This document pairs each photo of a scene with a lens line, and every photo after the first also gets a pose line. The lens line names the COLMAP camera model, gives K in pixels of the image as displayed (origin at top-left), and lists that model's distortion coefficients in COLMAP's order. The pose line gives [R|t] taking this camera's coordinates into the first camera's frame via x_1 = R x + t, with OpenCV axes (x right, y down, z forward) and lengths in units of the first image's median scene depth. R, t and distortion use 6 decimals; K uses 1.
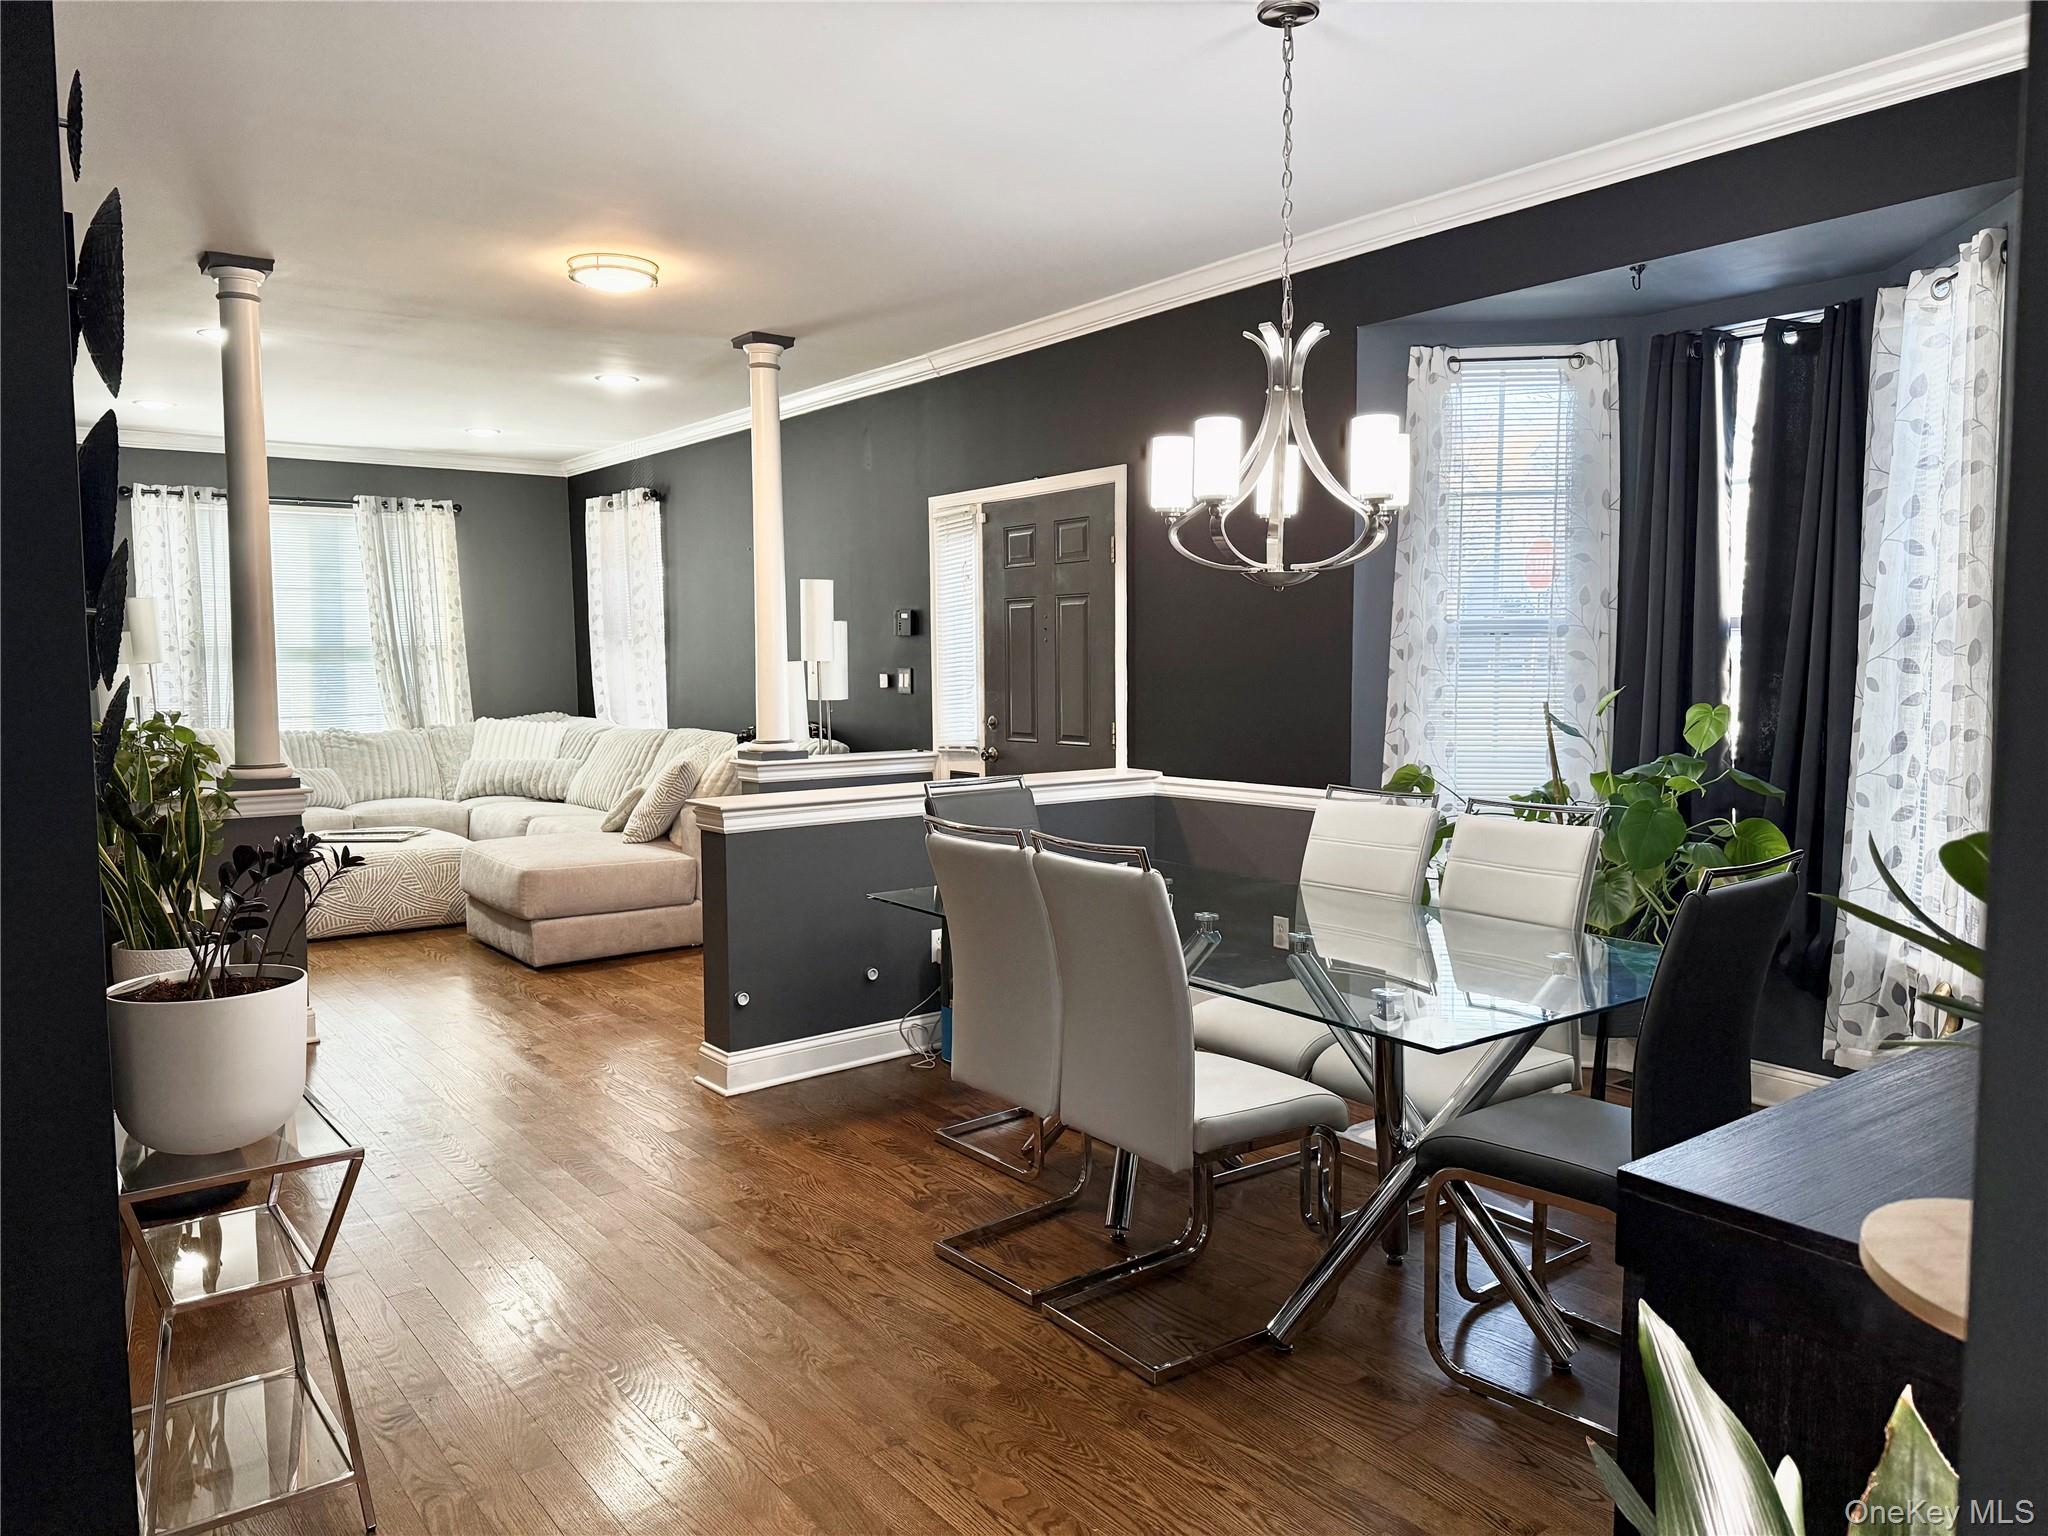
lens RADIAL K [[1452.4, 0, 1018.9], [0, 1452.4, 758.8], [0, 0, 1]] dist [0.079843, -0.092680]
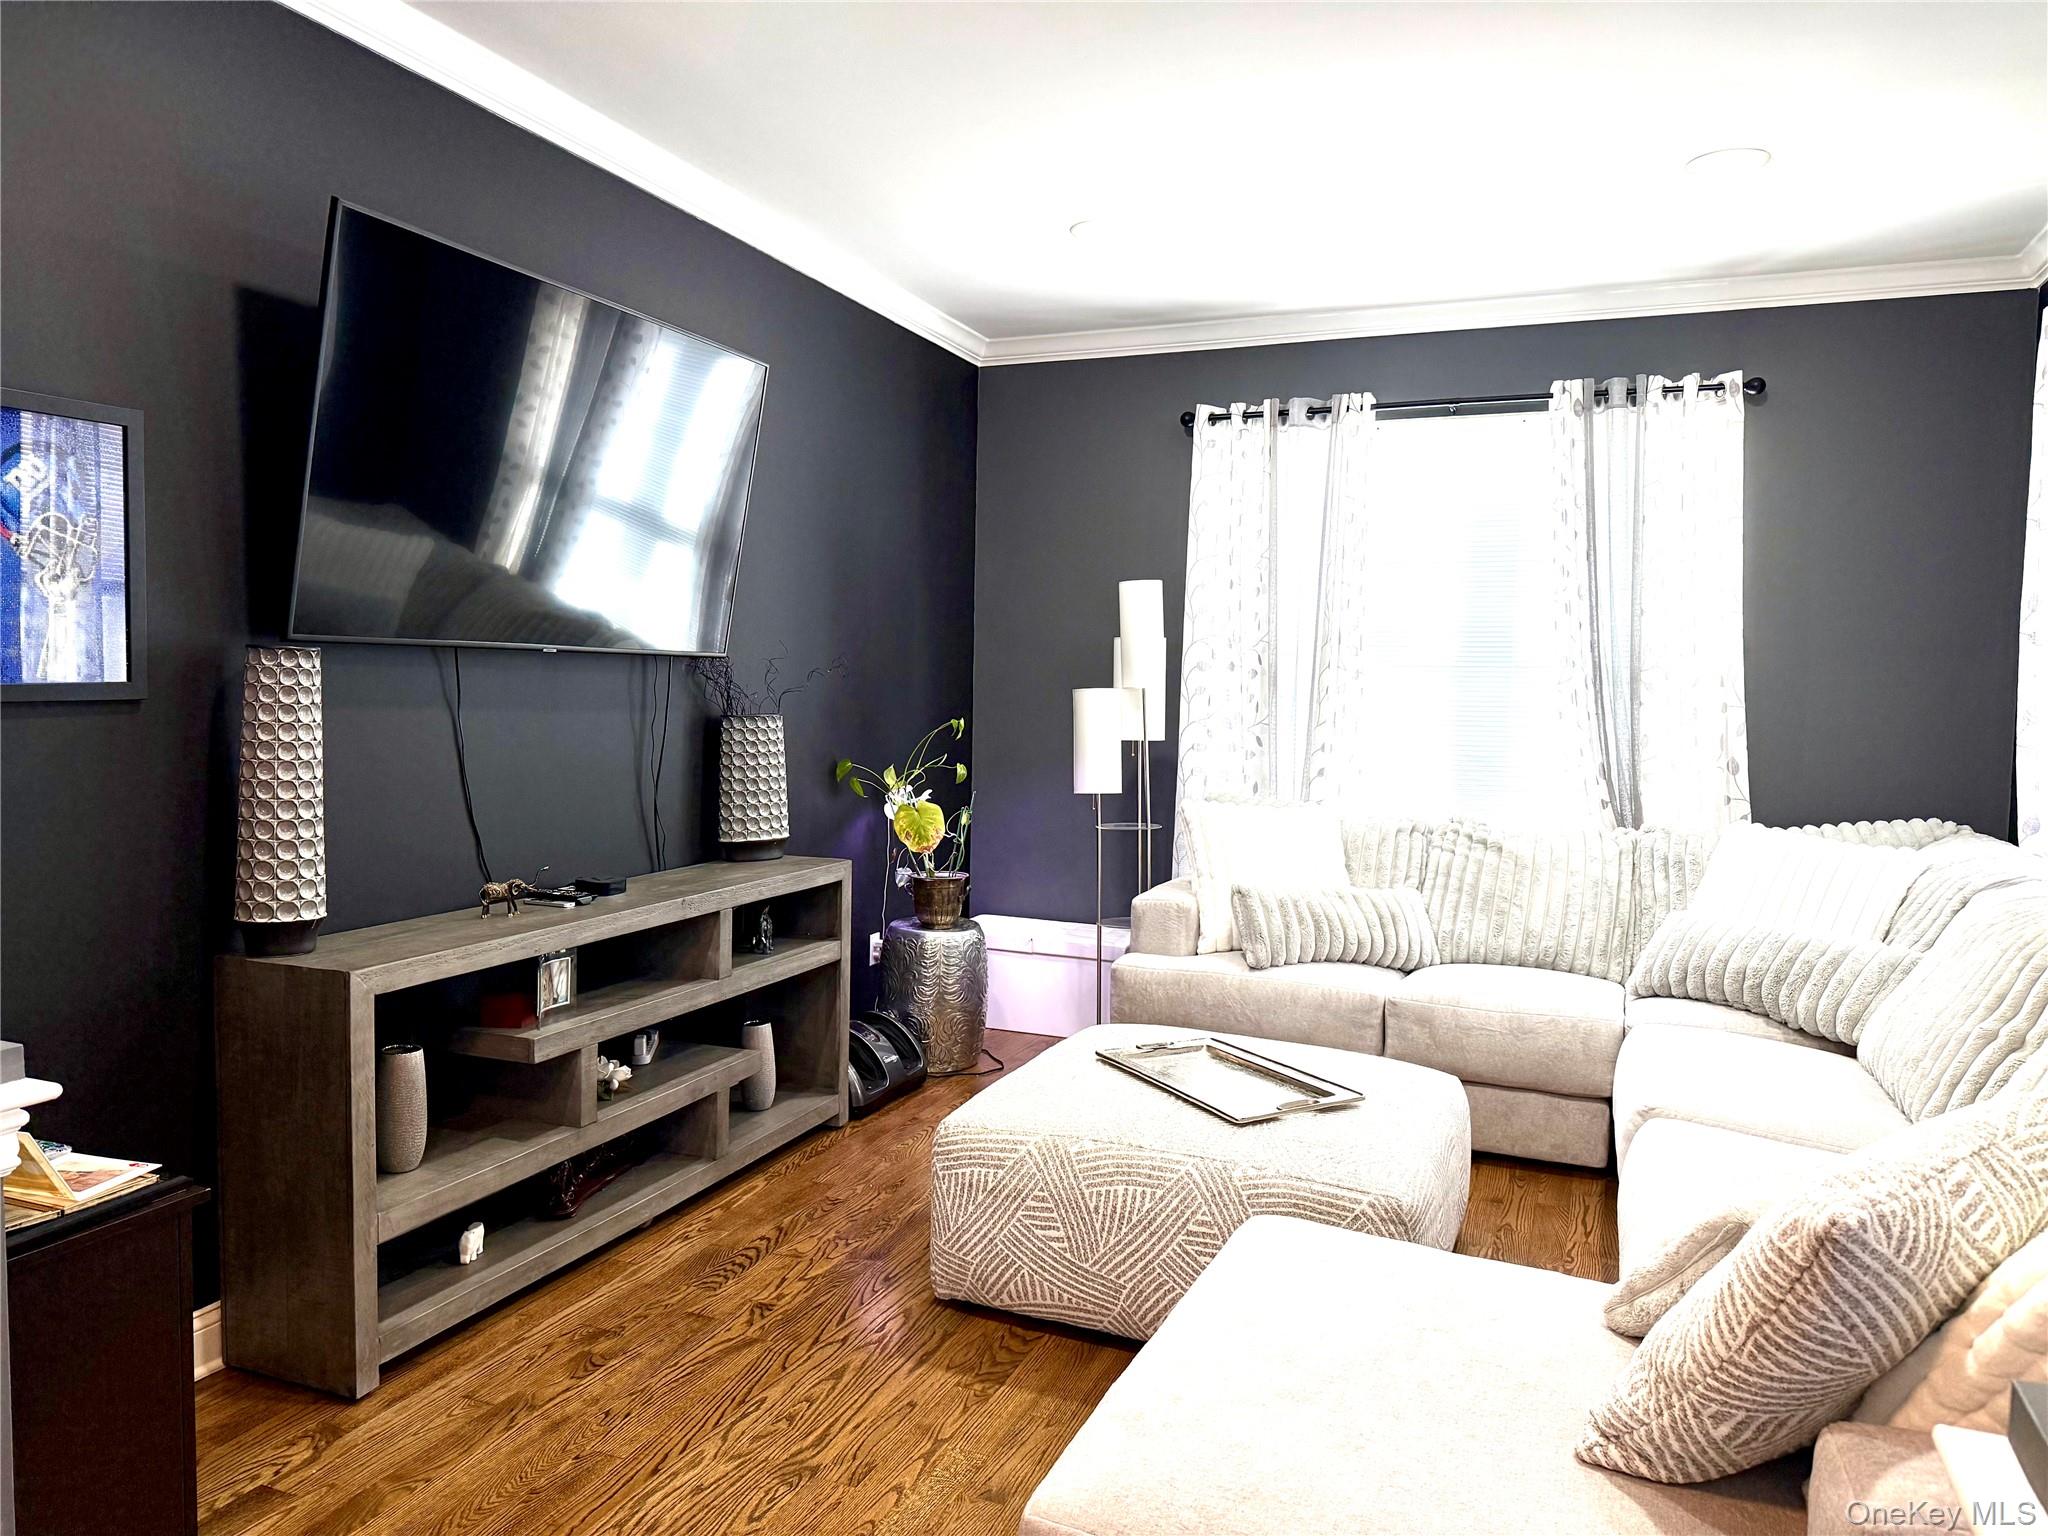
lens RADIAL K [[1452.4, 0, 1011.7], [0, 1452.4, 762.8], [0, 0, 1]] dist [0.079843, -0.092680]
pose [[0.501642, 0.067719, -0.862421, -0.079757], [-0.086759, 0.995843, 0.027731, -0.040243], [0.860714, 0.060911, 0.505432, 0.570334]]
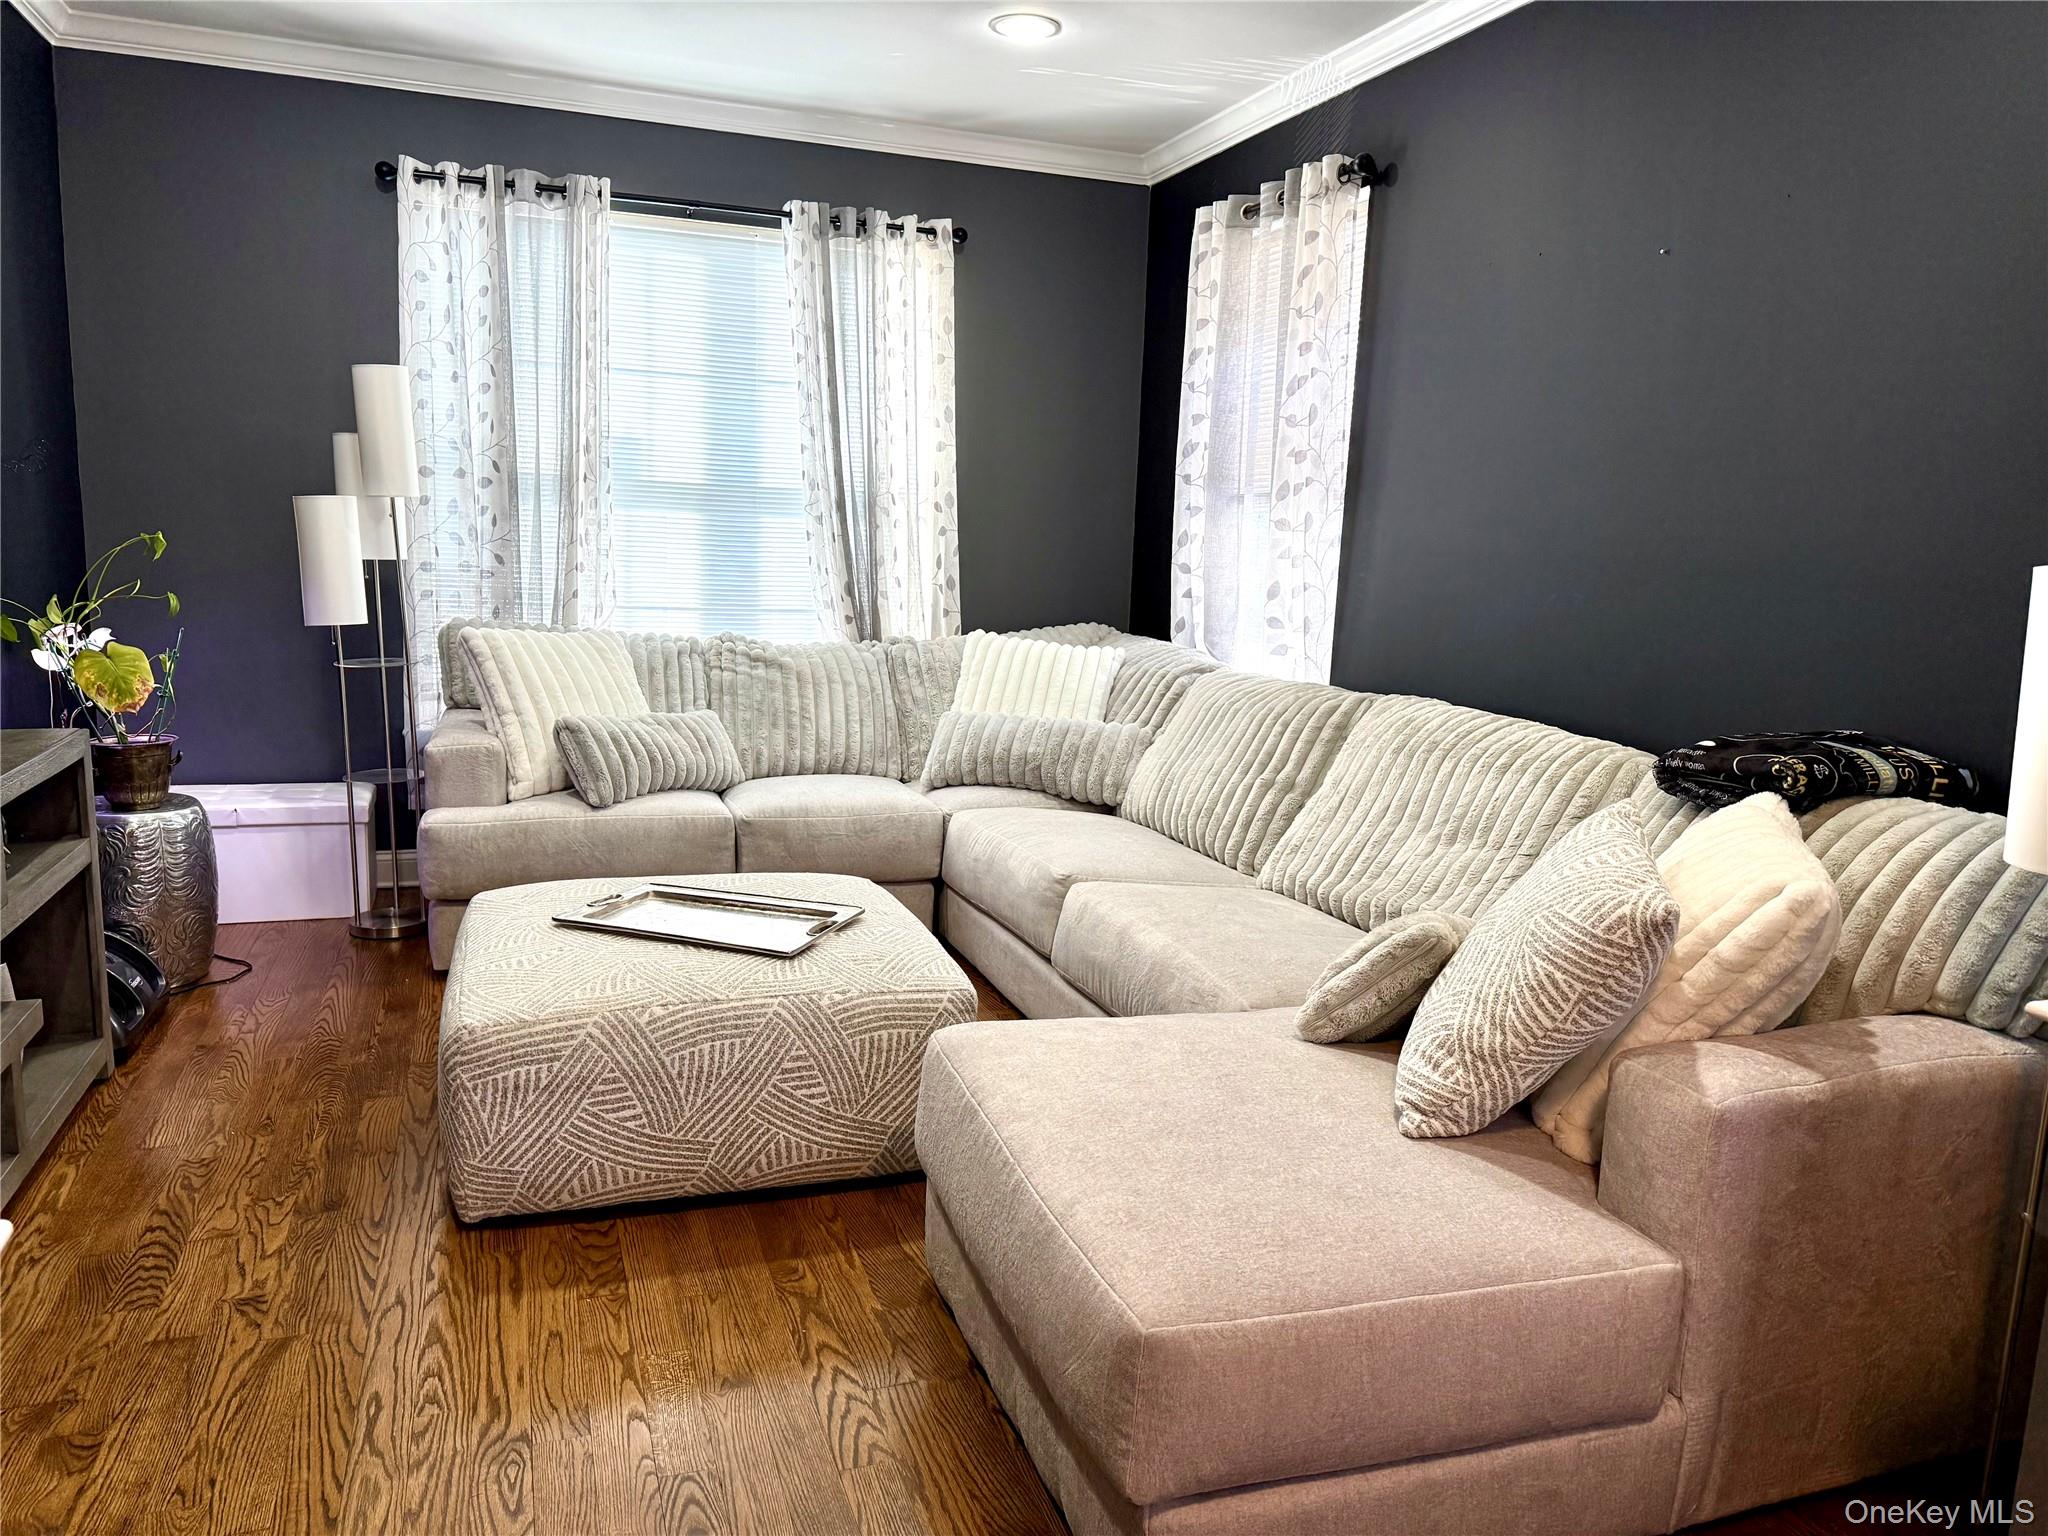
lens RADIAL K [[1452.4, 0, 1029.6], [0, 1452.4, 775.1], [0, 0, 1]] dist [0.079843, -0.092680]
pose [[0.953037, 0.094808, -0.287631, -0.190631], [-0.067693, 0.992394, 0.102816, -0.031929], [0.295192, -0.078517, 0.952206, 0.496173]]
